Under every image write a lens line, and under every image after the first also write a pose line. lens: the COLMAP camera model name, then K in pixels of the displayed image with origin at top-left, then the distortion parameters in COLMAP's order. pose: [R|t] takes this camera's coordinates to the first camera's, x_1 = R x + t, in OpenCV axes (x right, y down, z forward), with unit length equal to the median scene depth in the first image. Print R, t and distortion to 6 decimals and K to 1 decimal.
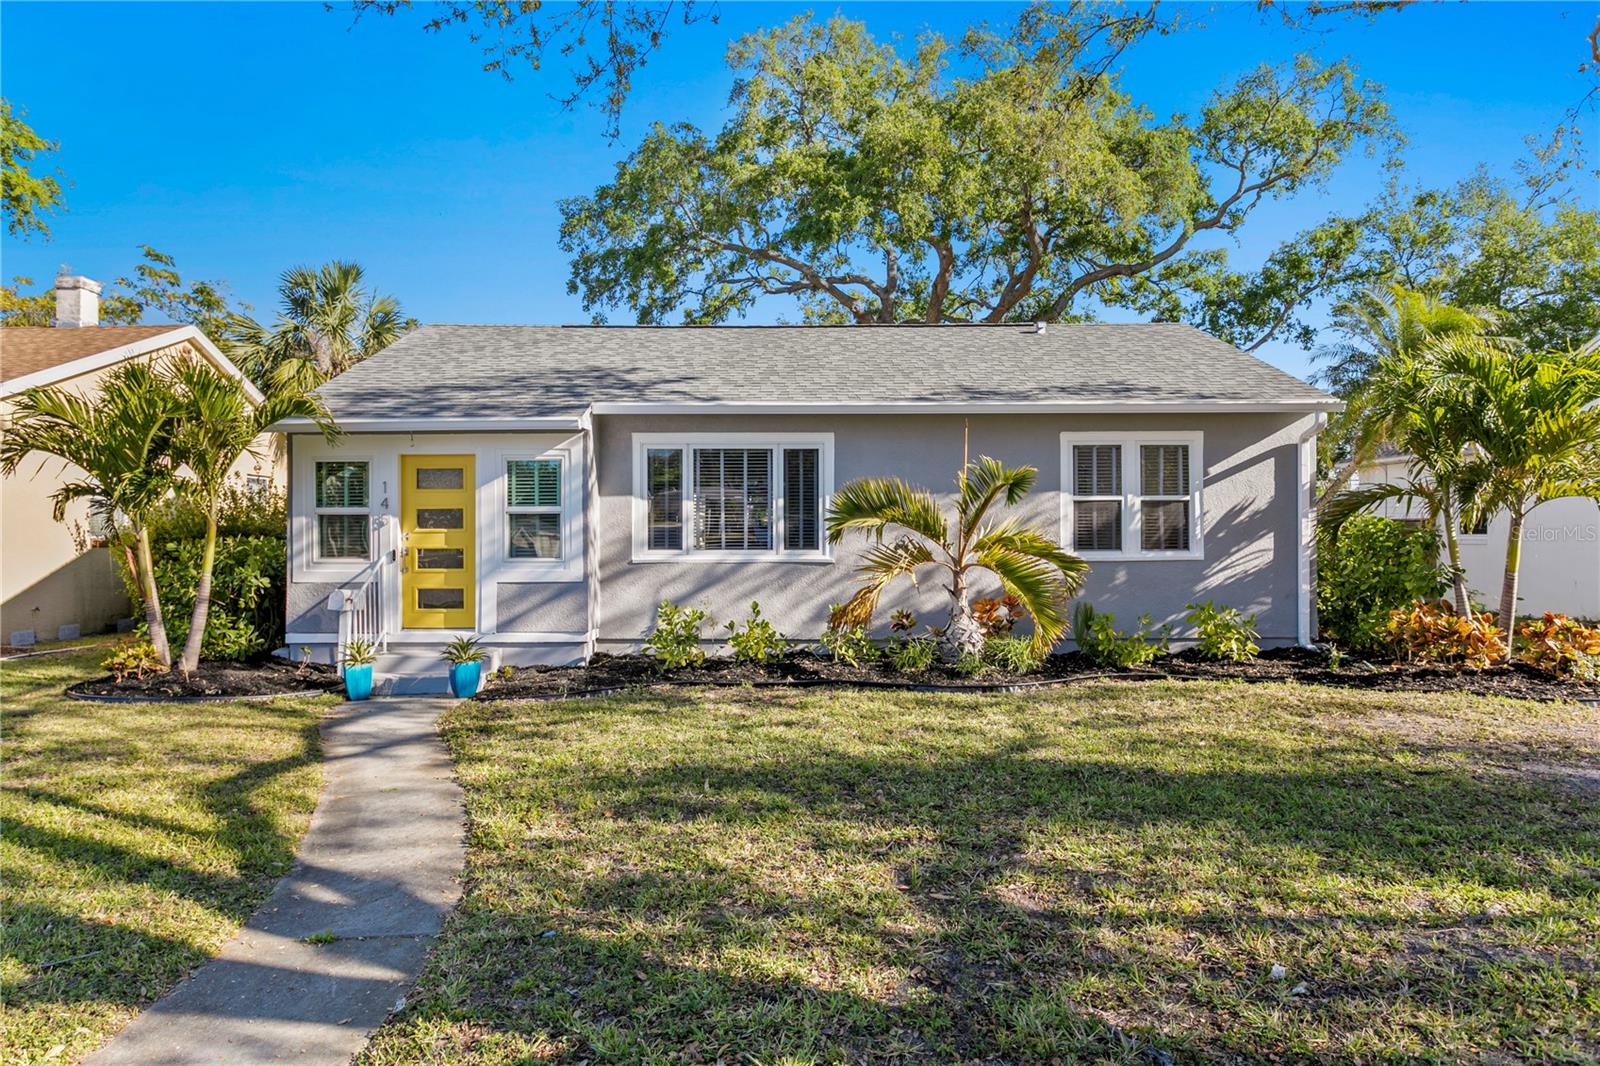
lens RADIAL K [[996.8, 0, 800.0], [0, 996.8, 533.0], [0, 0, 1]] dist [-0.020074, 0.022062]
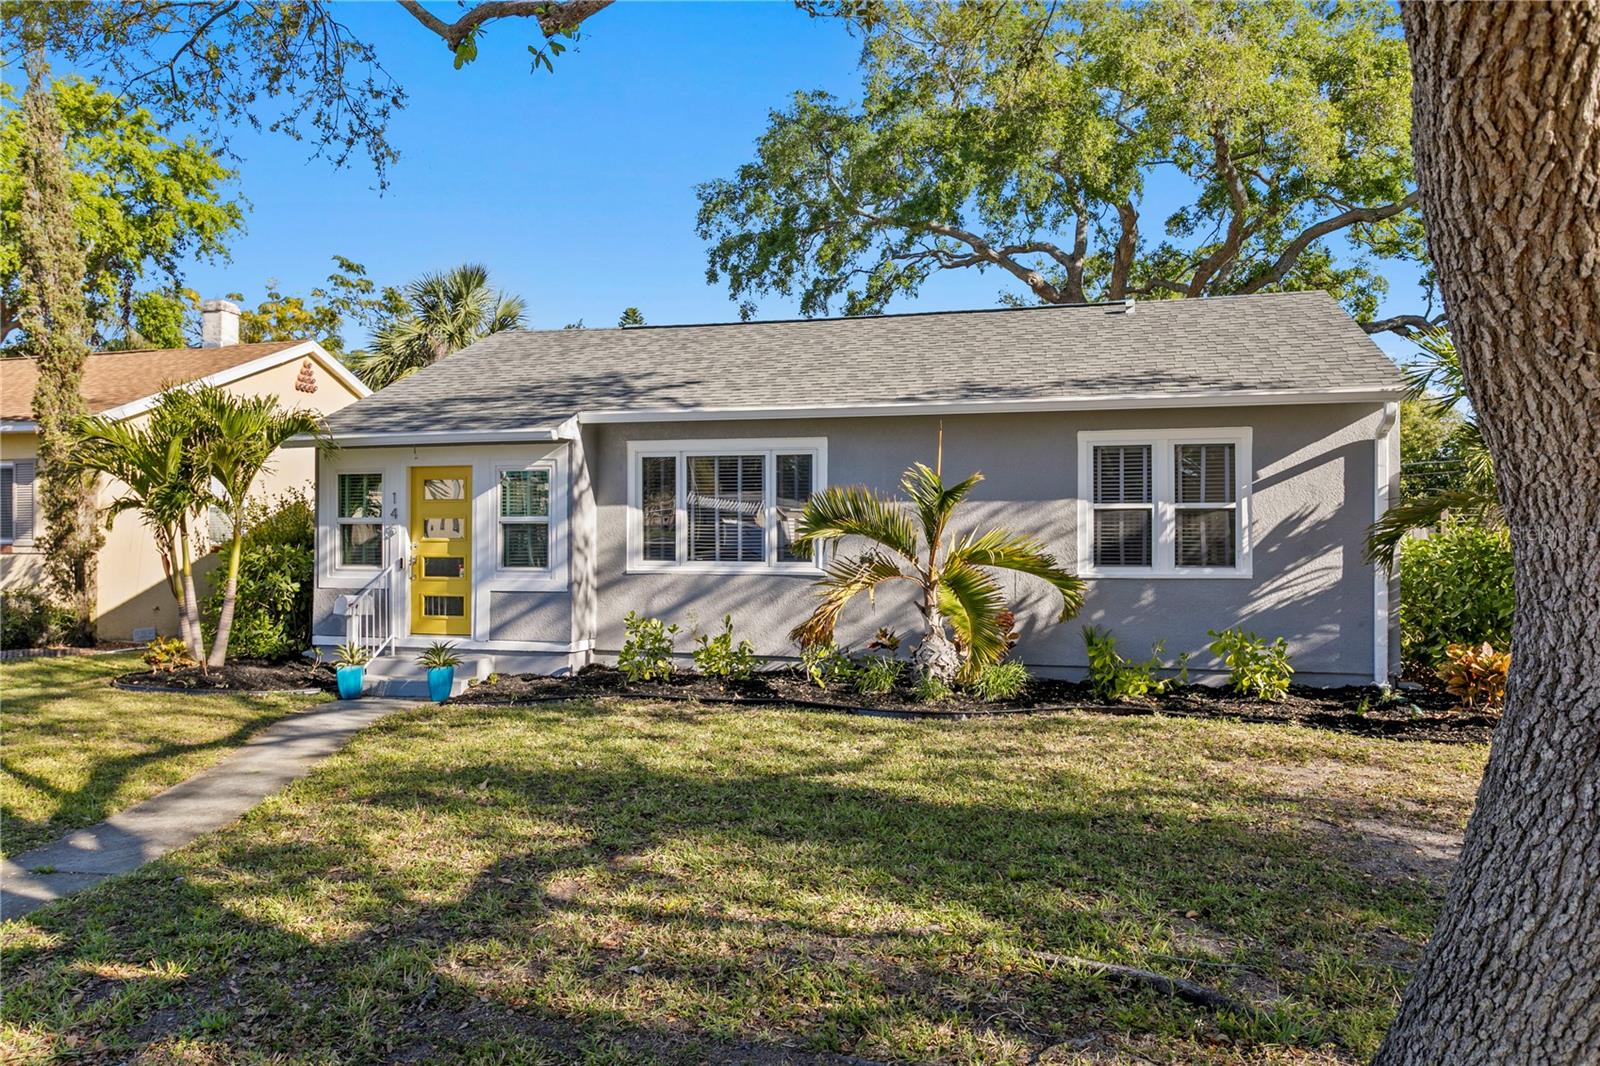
lens RADIAL K [[1158.0, 0, 782.6], [0, 1158.0, 528.5], [0, 0, 1]] dist [-0.003510, 0.001790]
pose [[0.962905, 0.002558, -0.269830, 0.288437], [-0.004656, 0.999964, -0.007138, -0.006768], [0.269802, 0.008129, 0.962882, -0.058903]]
